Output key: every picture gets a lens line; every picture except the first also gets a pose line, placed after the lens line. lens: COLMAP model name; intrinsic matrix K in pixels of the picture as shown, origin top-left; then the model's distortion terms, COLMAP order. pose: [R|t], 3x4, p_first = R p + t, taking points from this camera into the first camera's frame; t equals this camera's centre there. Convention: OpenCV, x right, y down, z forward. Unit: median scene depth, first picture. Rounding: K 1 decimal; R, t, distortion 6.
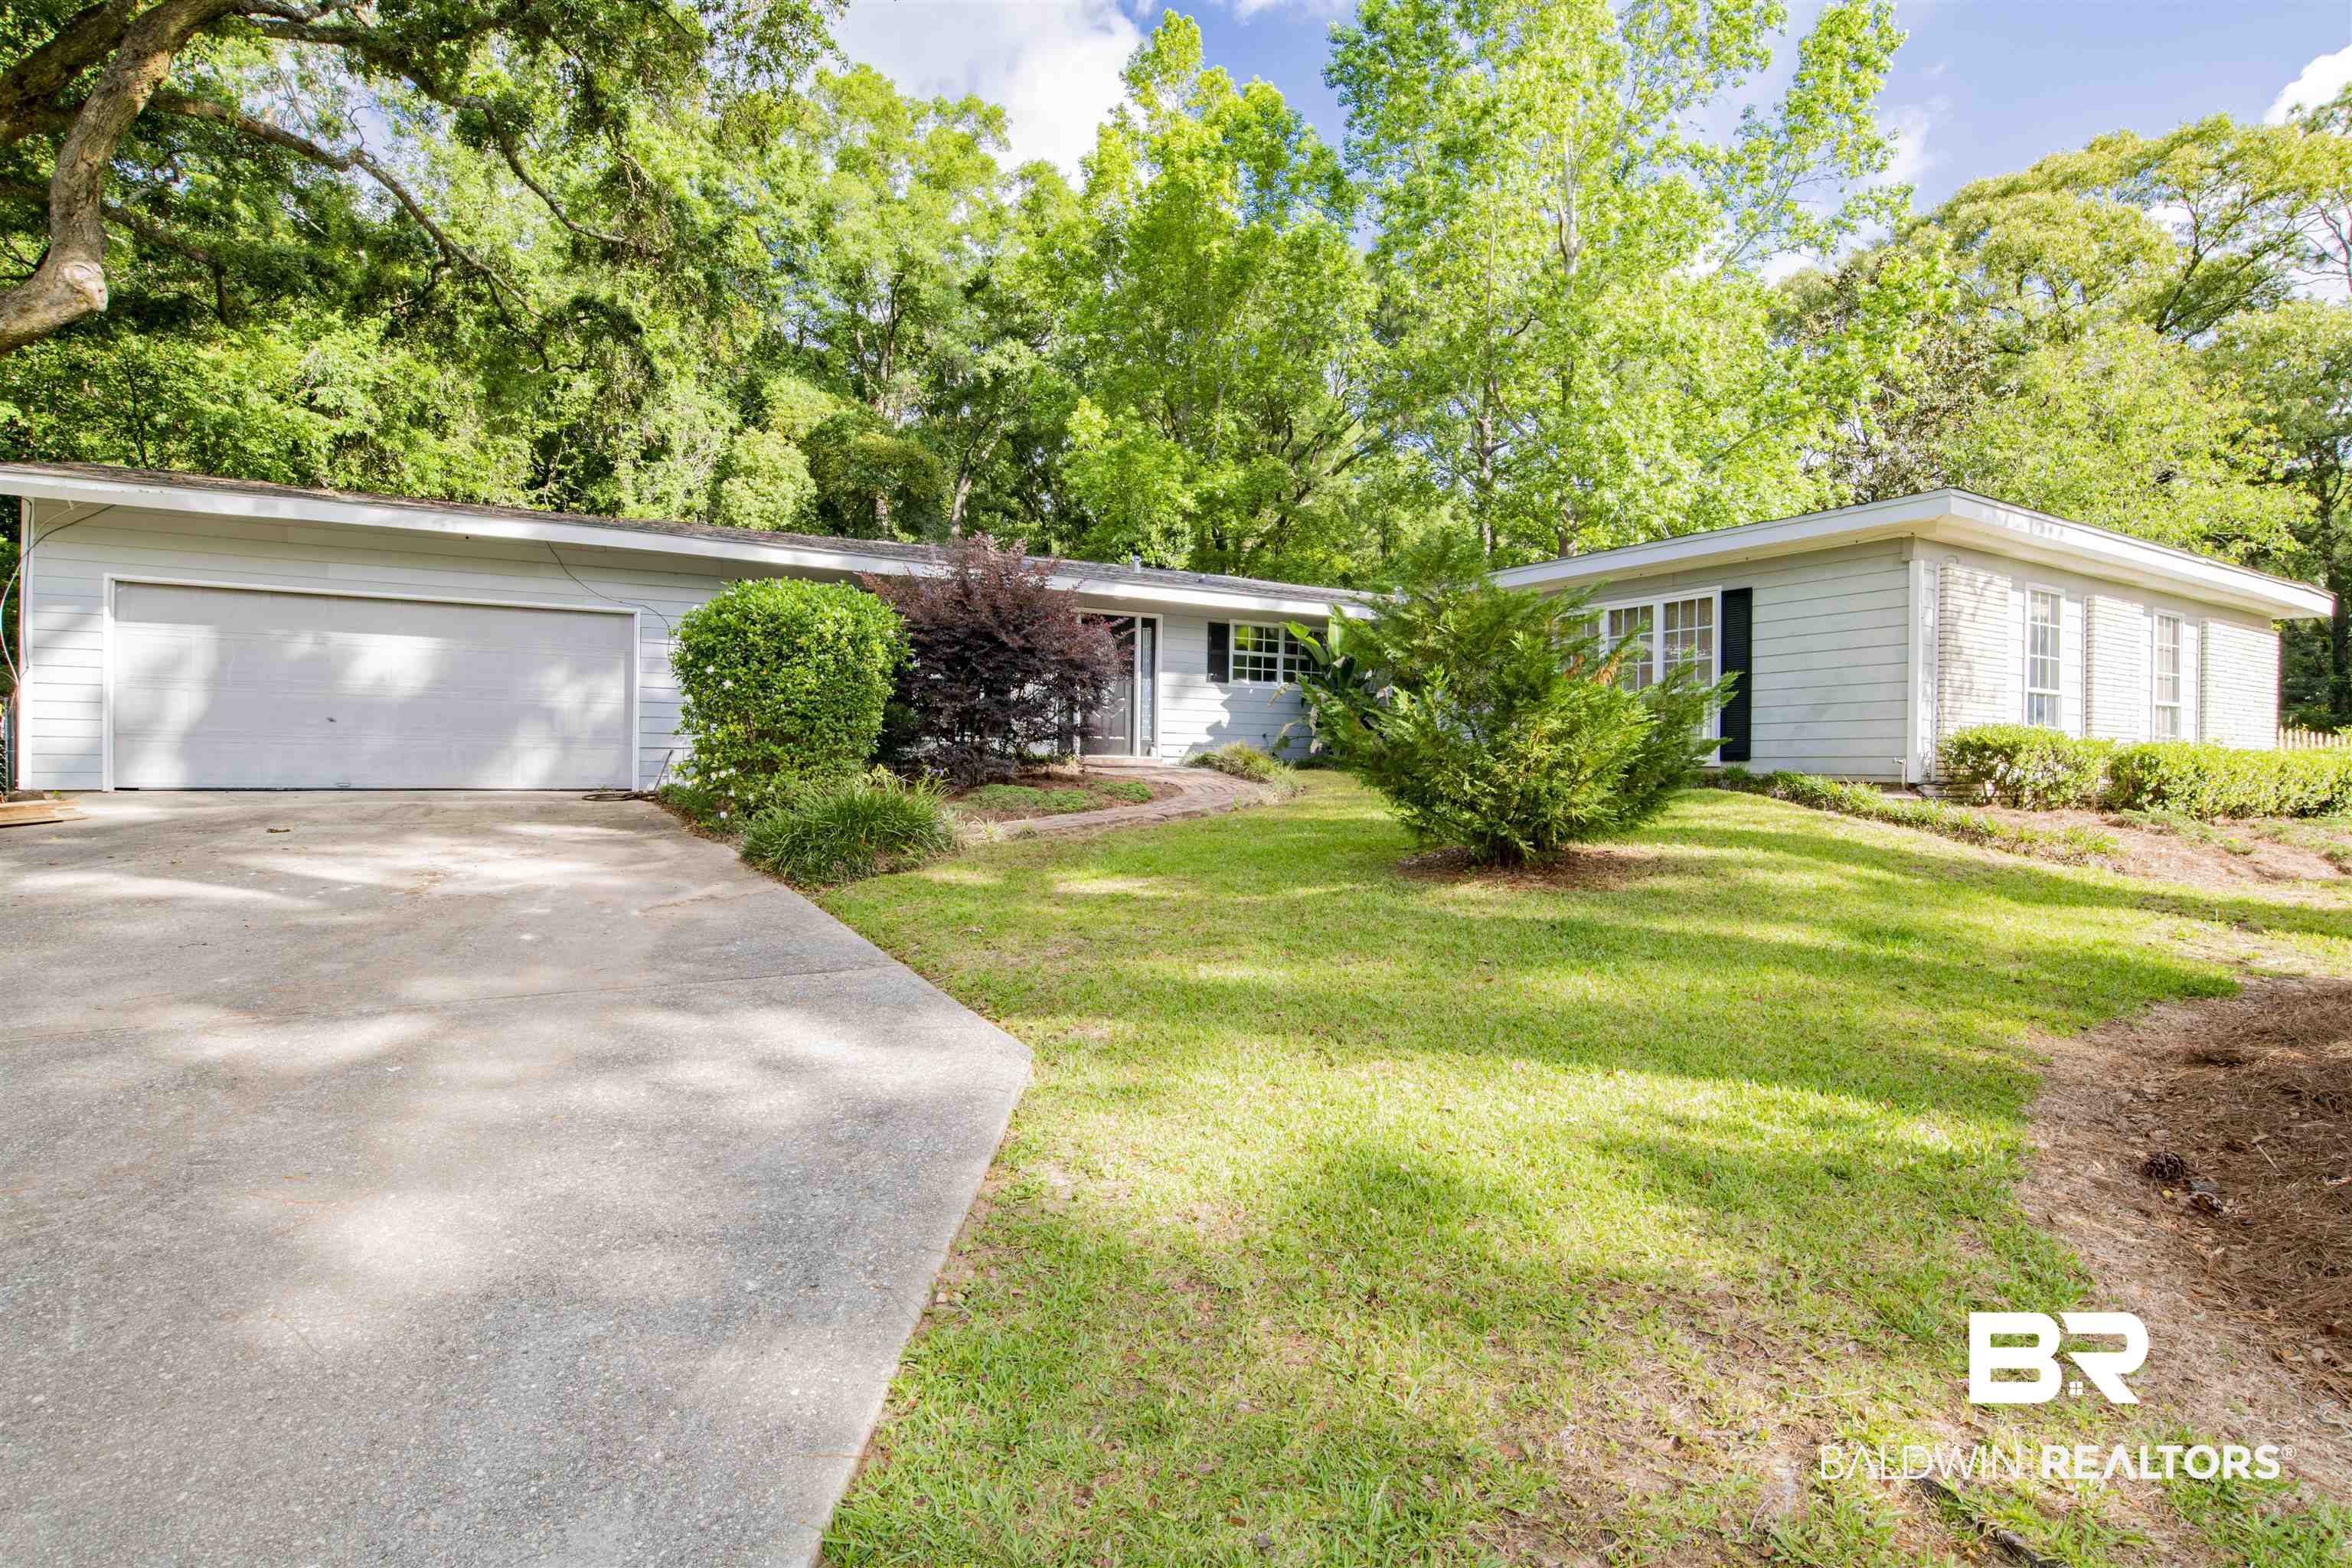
lens RADIAL K [[1202.9, 0, 1211.6], [0, 1202.9, 781.5], [0, 0, 1]] dist [-0.017530, 0.000529]
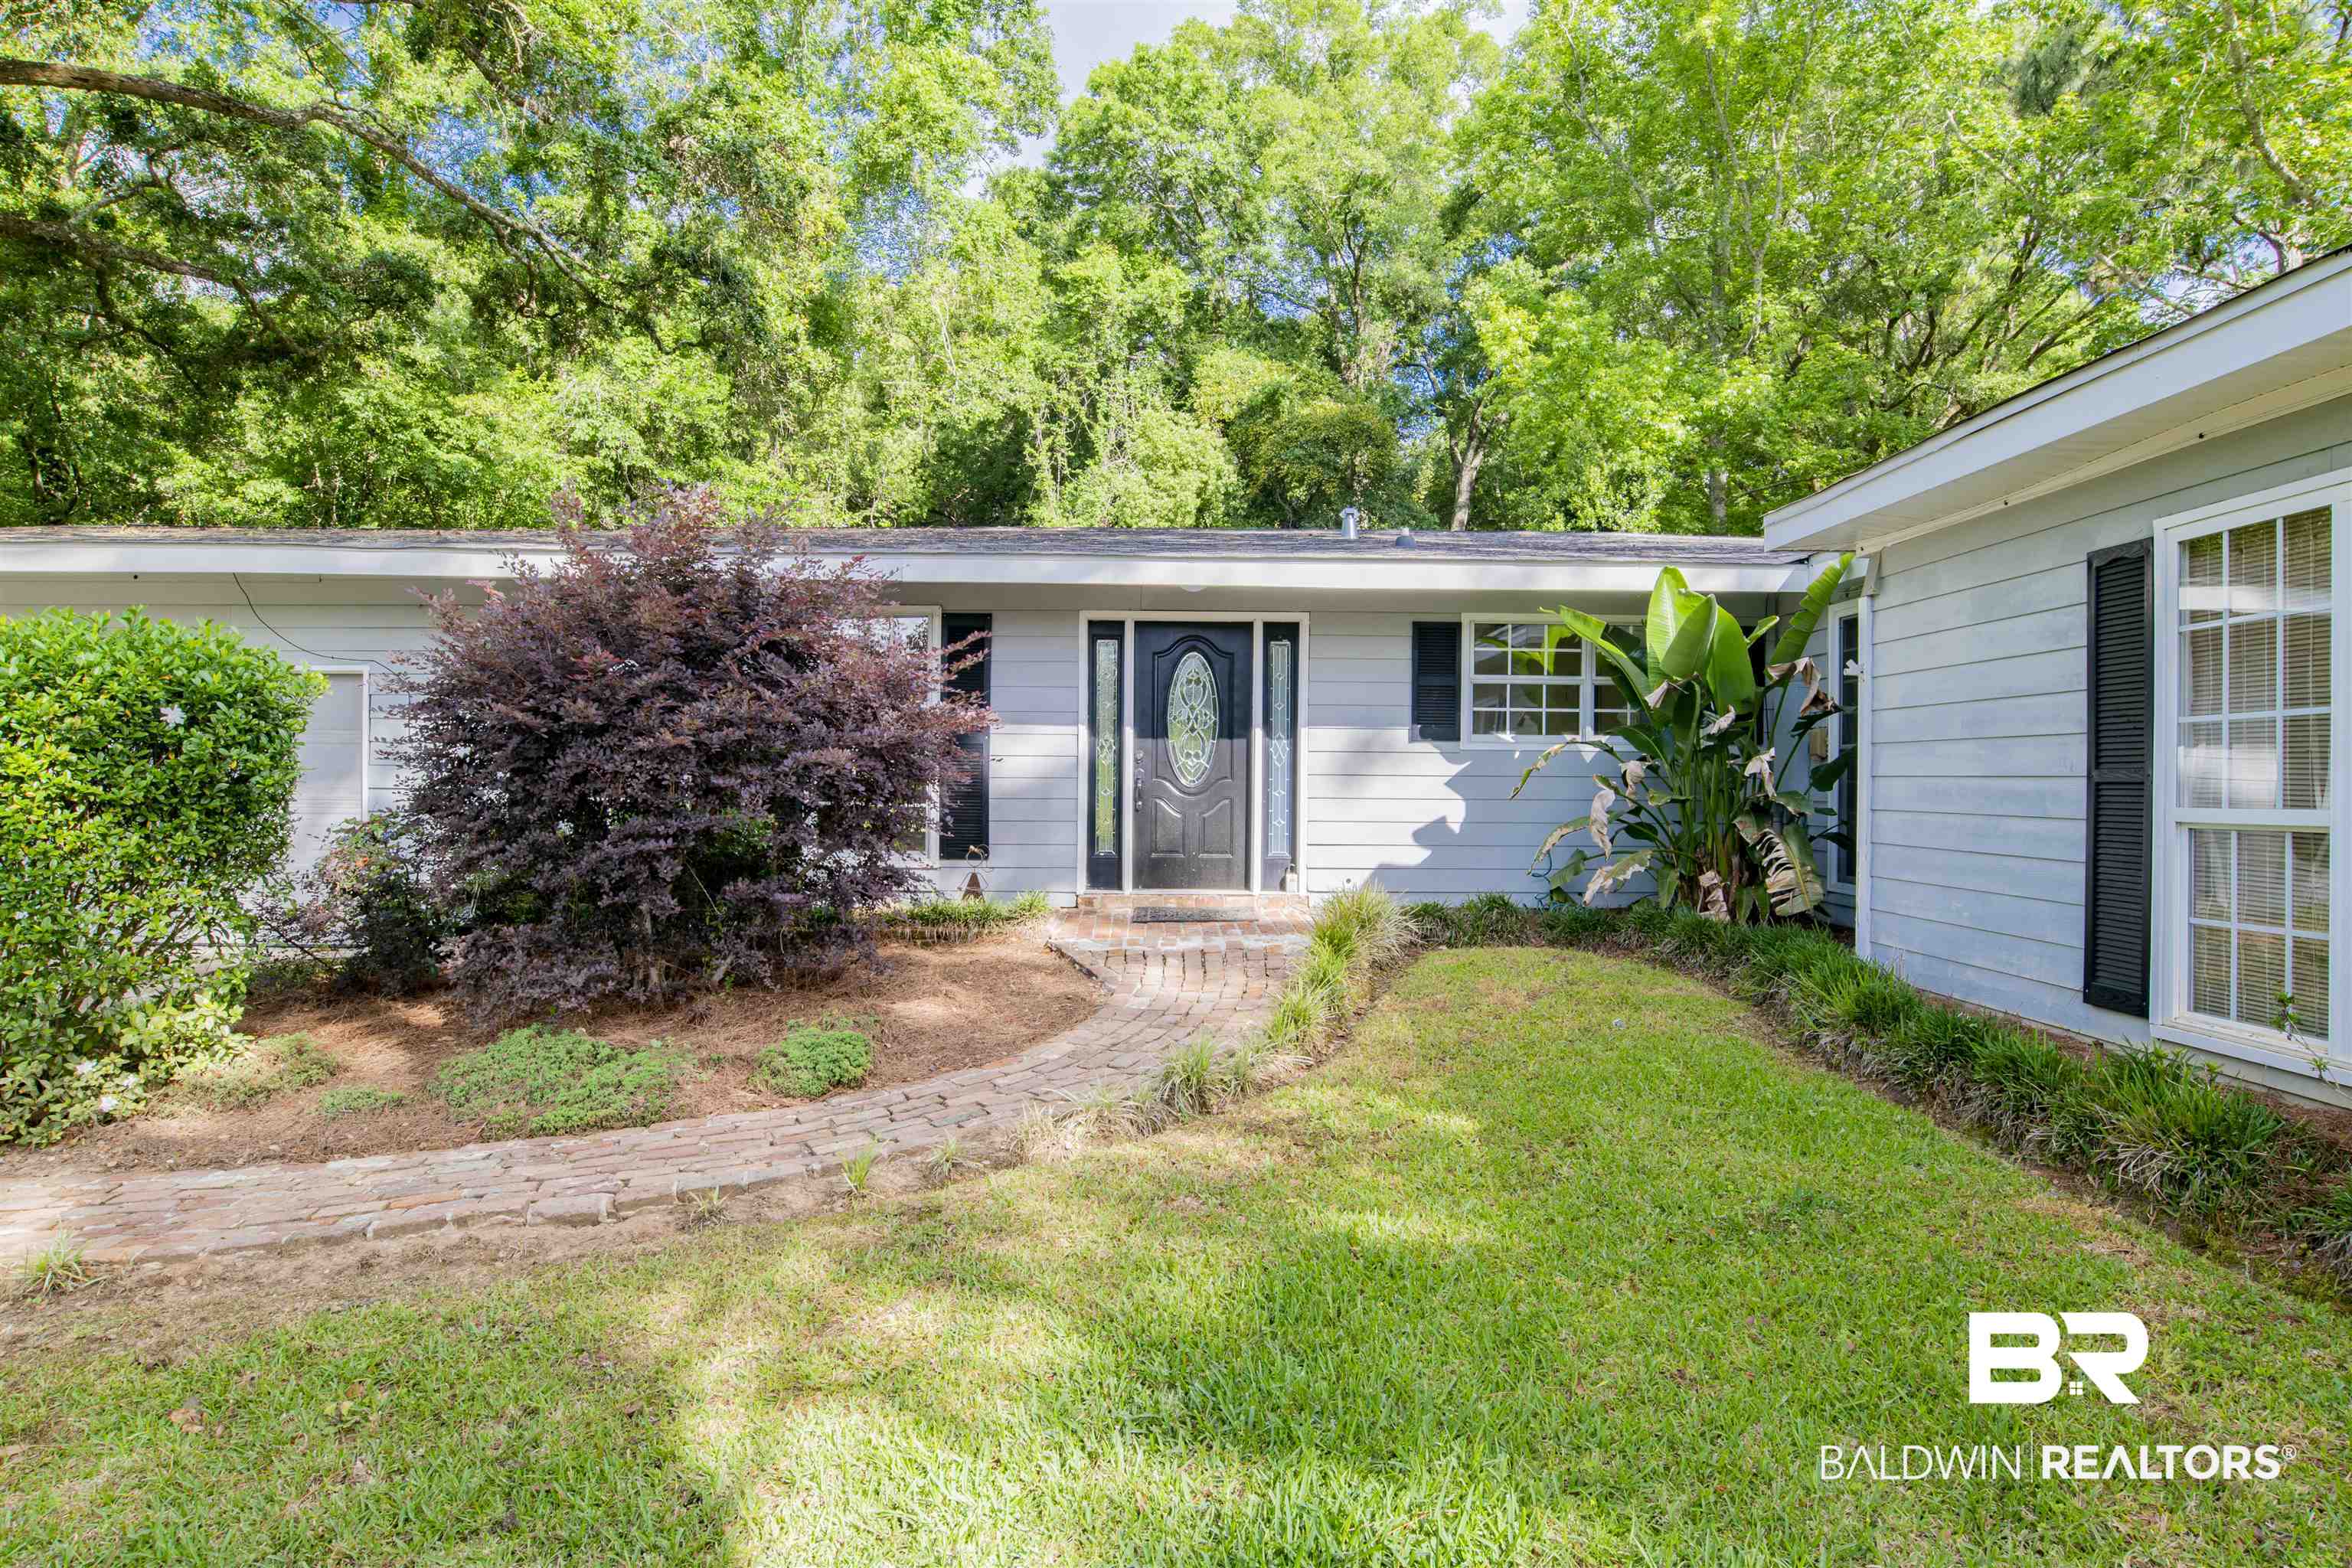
lens RADIAL K [[1336.3, 0, 1207.0], [0, 1336.3, 778.7], [0, 0, 1]] dist [-0.066665, 0.036973]
pose [[0.872680, -0.005413, -0.488263, 0.187886], [-0.004138, 0.999821, -0.018480, -0.055026], [0.488276, 0.018147, 0.872501, 0.462260]]
